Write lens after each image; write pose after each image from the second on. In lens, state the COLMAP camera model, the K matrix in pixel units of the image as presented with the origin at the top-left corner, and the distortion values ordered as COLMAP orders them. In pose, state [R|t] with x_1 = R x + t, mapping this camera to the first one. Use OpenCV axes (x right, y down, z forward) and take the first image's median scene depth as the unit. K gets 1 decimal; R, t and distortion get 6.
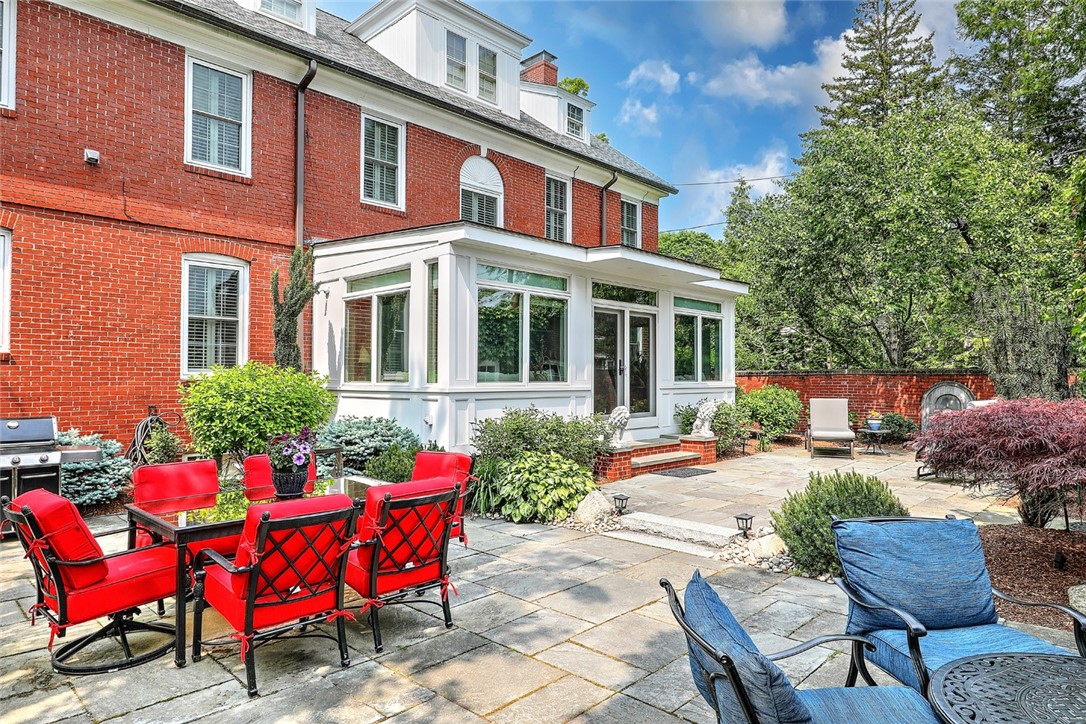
lens RADIAL K [[650.8, 0, 543.0], [0, 650.8, 362.0], [0, 0, 1]] dist [0.001022, 0.001139]
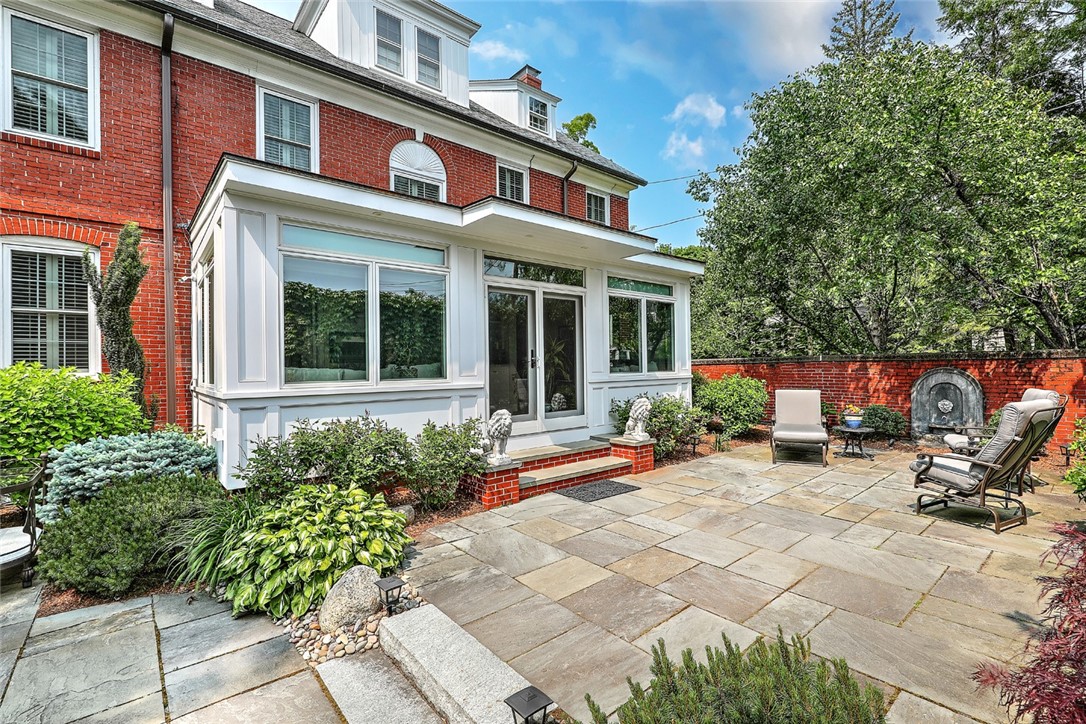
lens RADIAL K [[483.7, 0, 543.0], [0, 483.7, 362.0], [0, 0, 1]] dist [0.002182, -0.000076]
pose [[0.994524, -0.017093, -0.103104, 0.181465], [0.018737, 0.999712, 0.015005, 0.003029], [0.102817, -0.016855, 0.994557, 0.348417]]
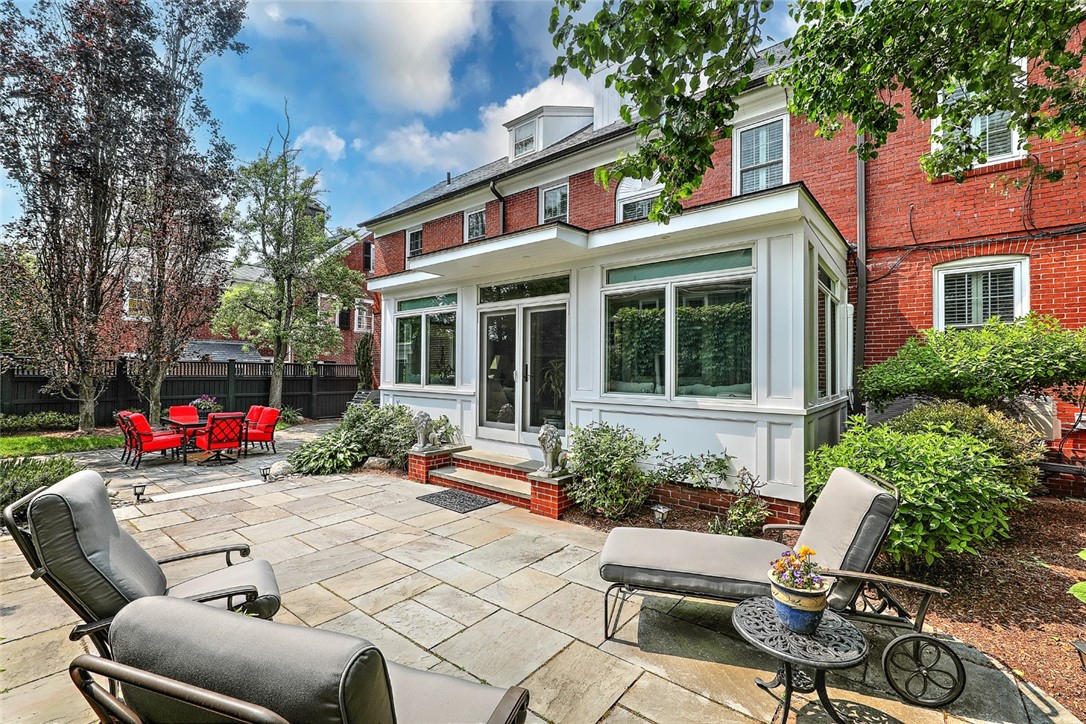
lens RADIAL K [[477.5, 0, 543.0], [0, 477.5, 362.0], [0, 0, 1]] dist [0.101570, 0.000030]
pose [[0.075054, -0.034344, -0.996588, 0.712378], [-0.001530, 0.999402, -0.034556, 0.014562], [0.997178, 0.004118, 0.074956, 0.904581]]
